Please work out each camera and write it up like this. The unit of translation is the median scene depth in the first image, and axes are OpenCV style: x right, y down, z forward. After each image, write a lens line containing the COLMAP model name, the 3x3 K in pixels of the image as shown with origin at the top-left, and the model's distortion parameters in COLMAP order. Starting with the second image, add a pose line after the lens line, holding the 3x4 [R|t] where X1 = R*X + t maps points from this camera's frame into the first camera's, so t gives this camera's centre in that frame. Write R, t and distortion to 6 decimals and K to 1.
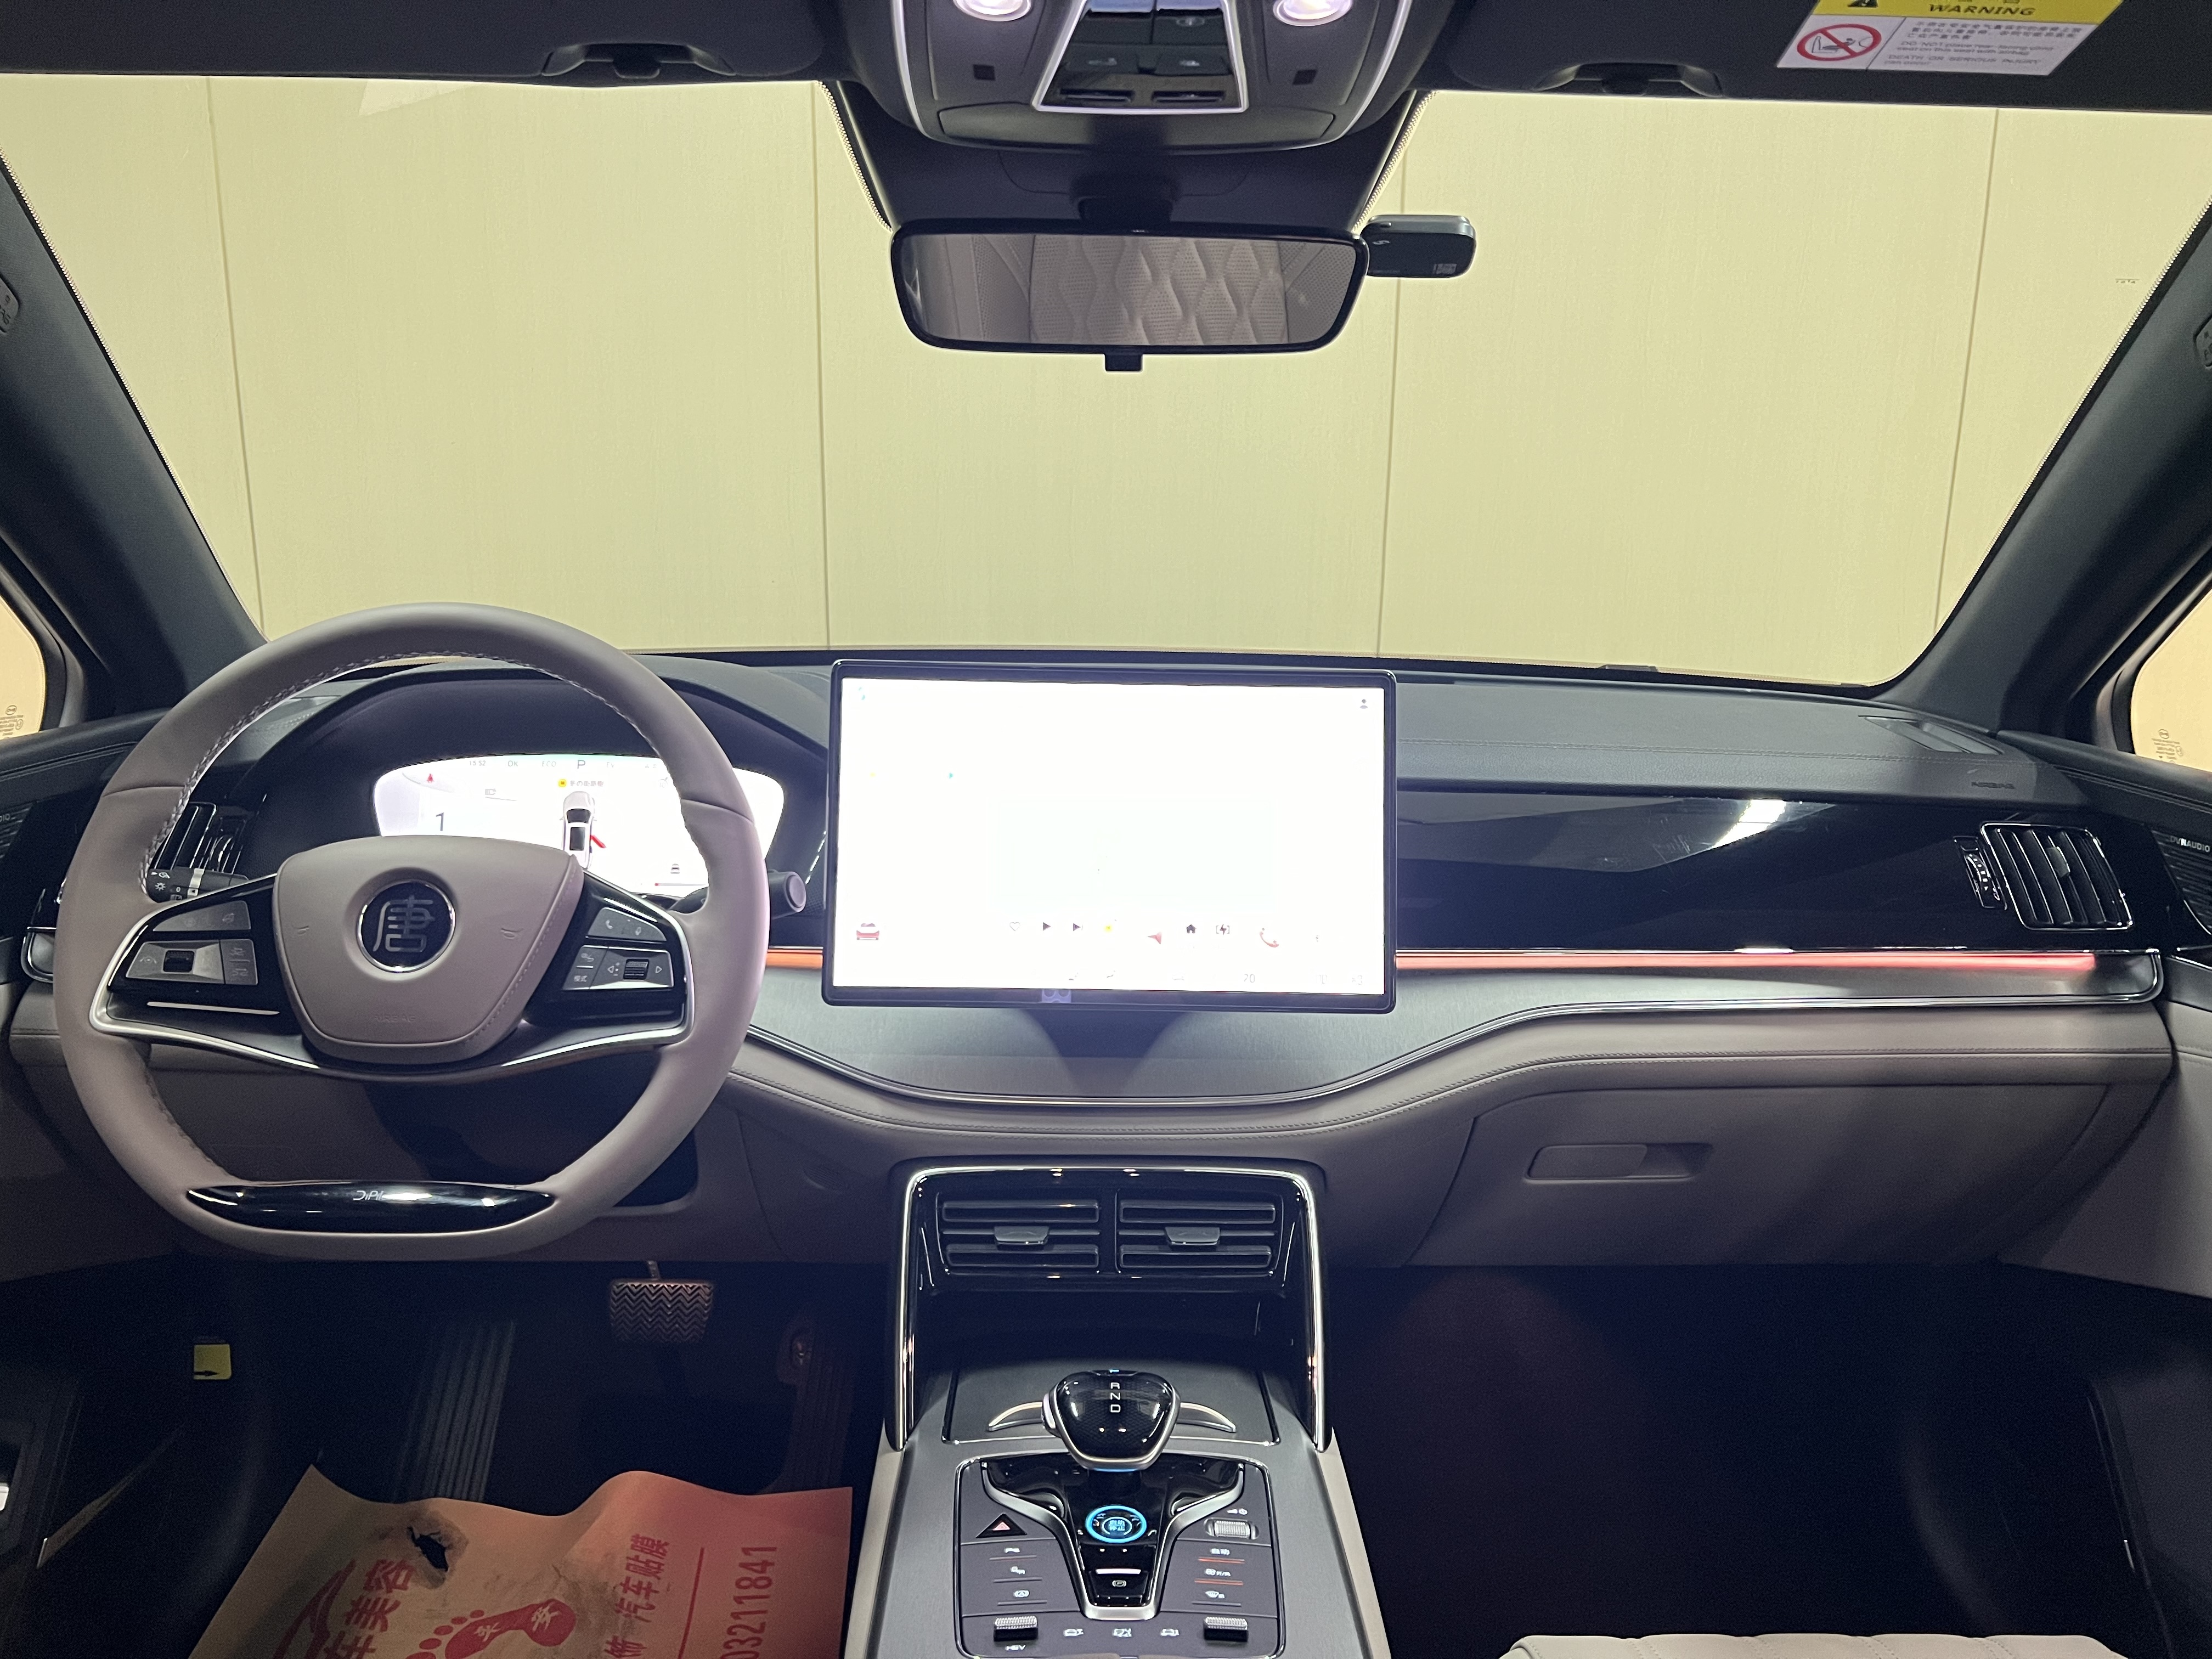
lens RADIAL K [[1651.4, 0, 1106.0], [0, 1651.4, 829.5], [0, 0, 1]] dist [0.029121, -0.024784]
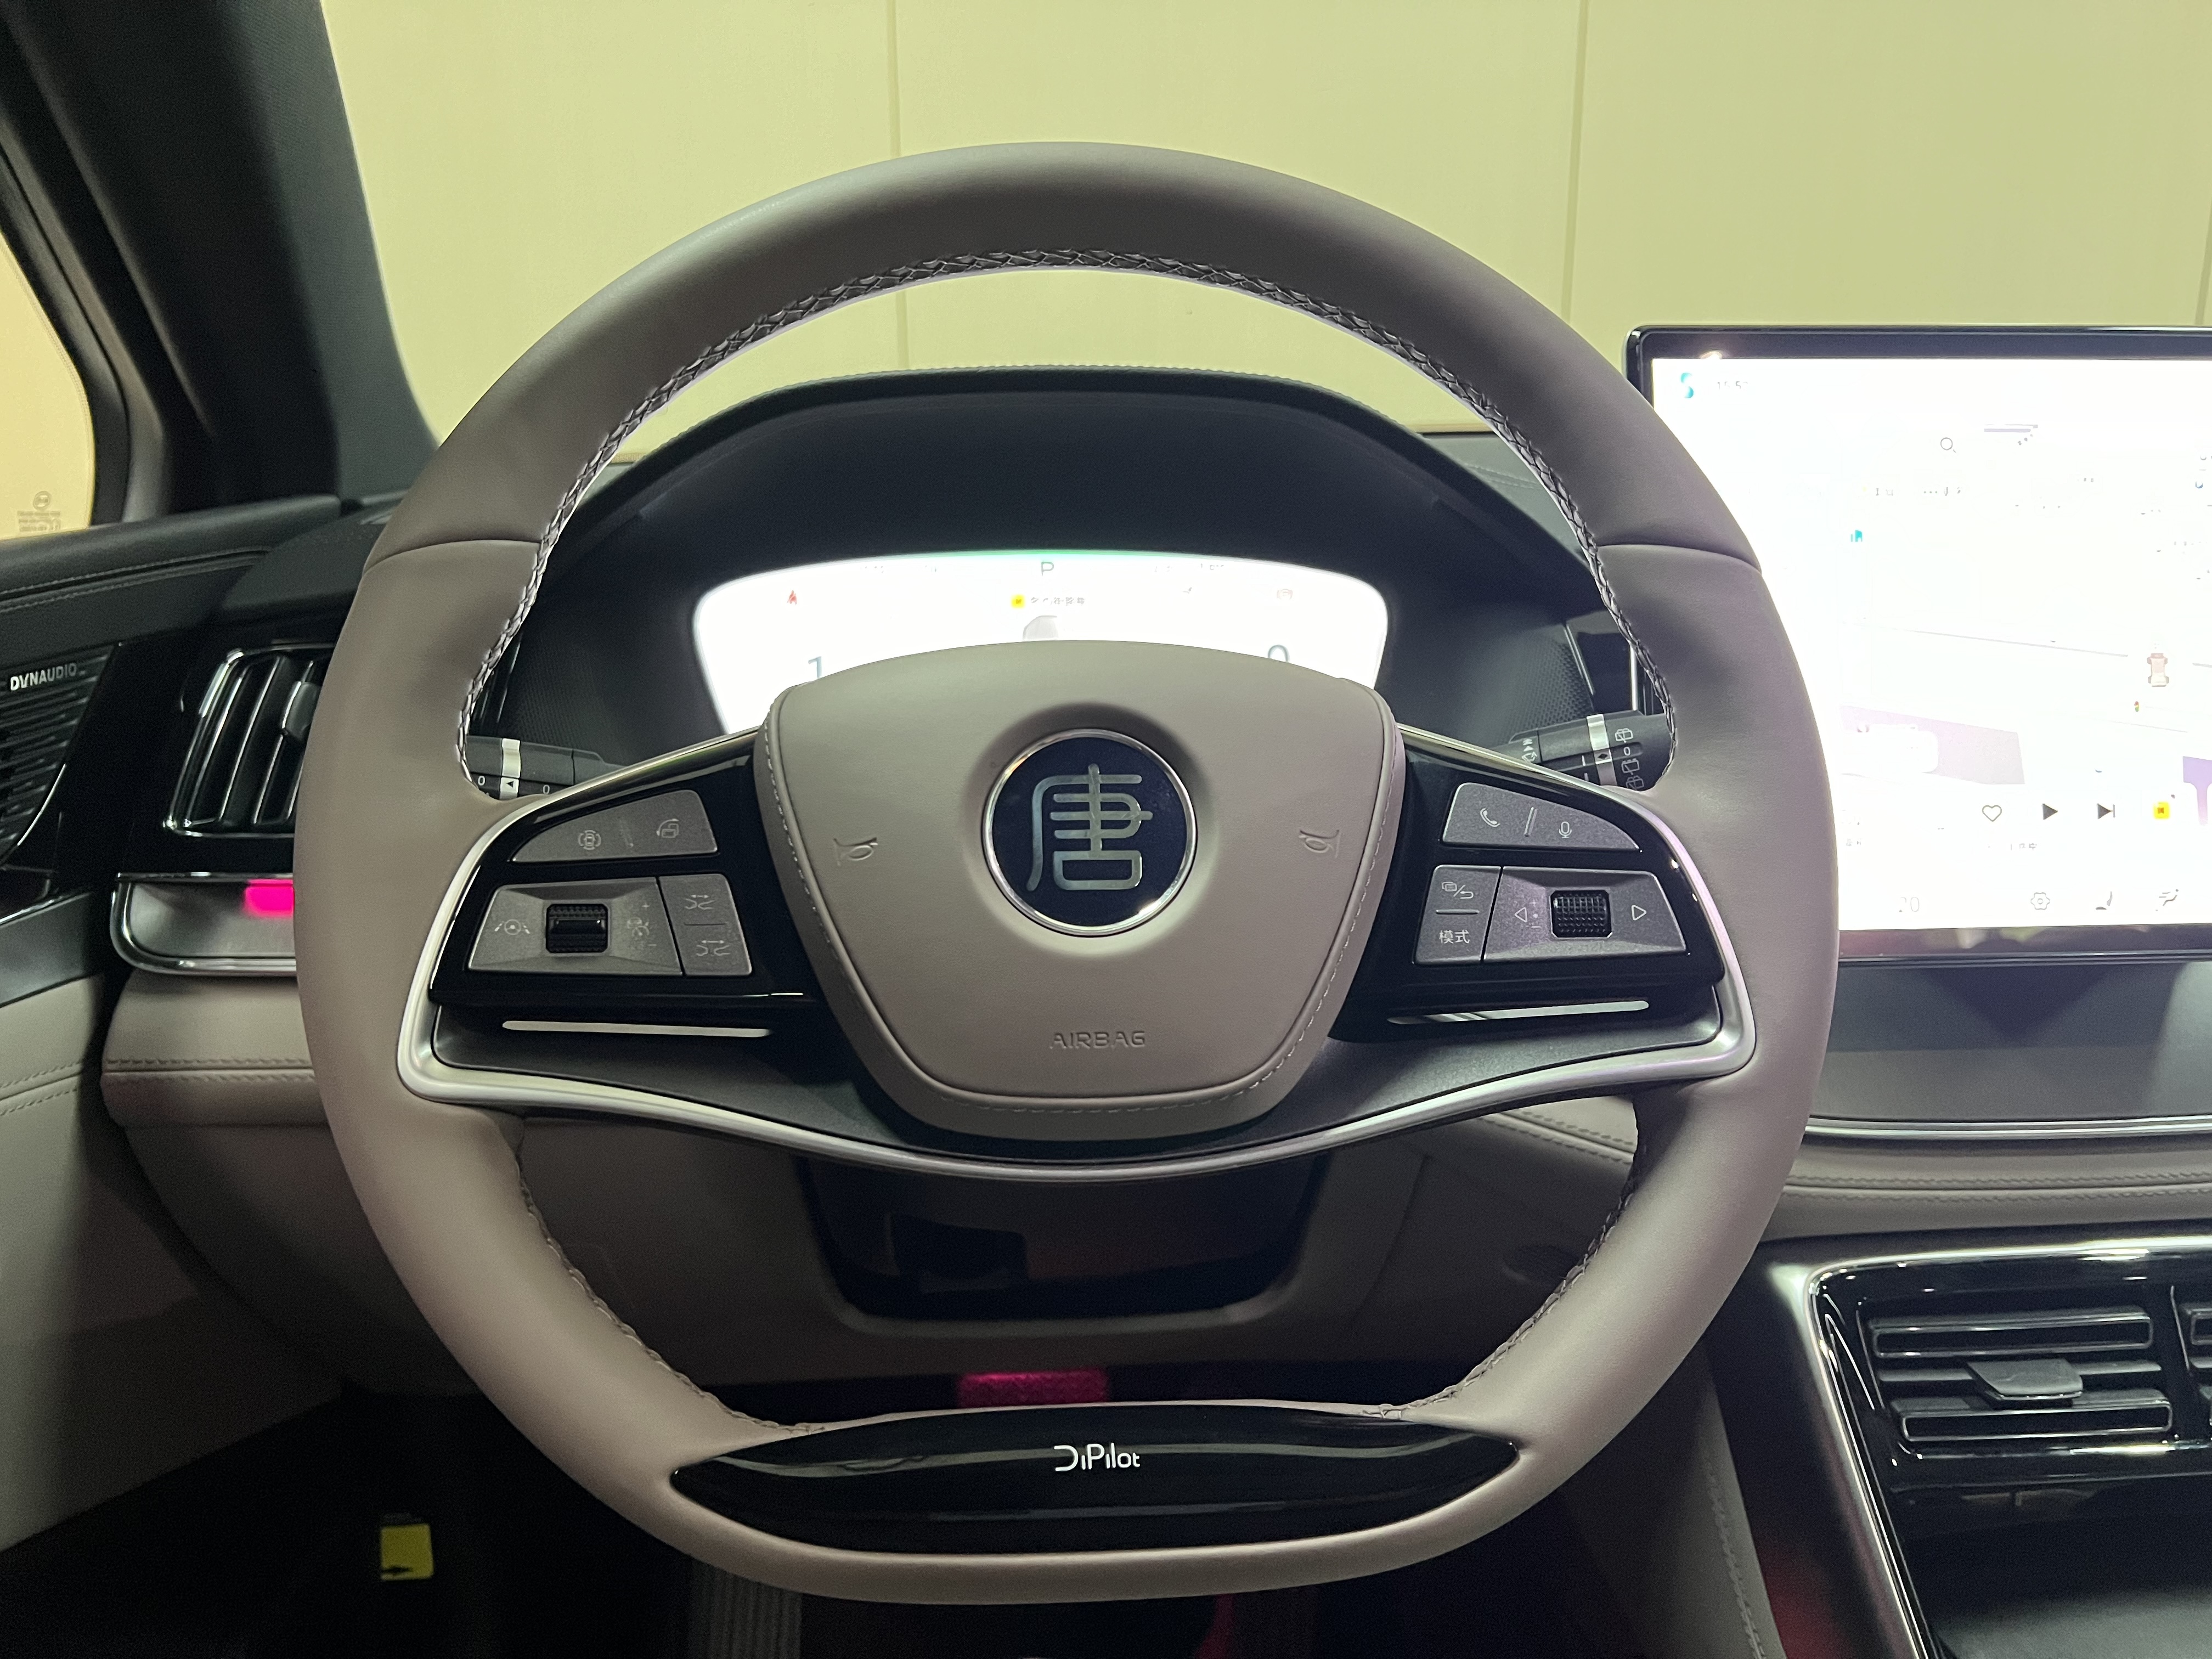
lens RADIAL K [[1651.4, 0, 1106.0], [0, 1651.4, 829.5], [0, 0, 1]] dist [0.029121, -0.024784]
pose [[0.998743, -0.030761, 0.039579, -0.431847], [0.029115, 0.998714, 0.041517, 0.038934], [-0.040805, -0.040312, 0.998354, 0.554212]]
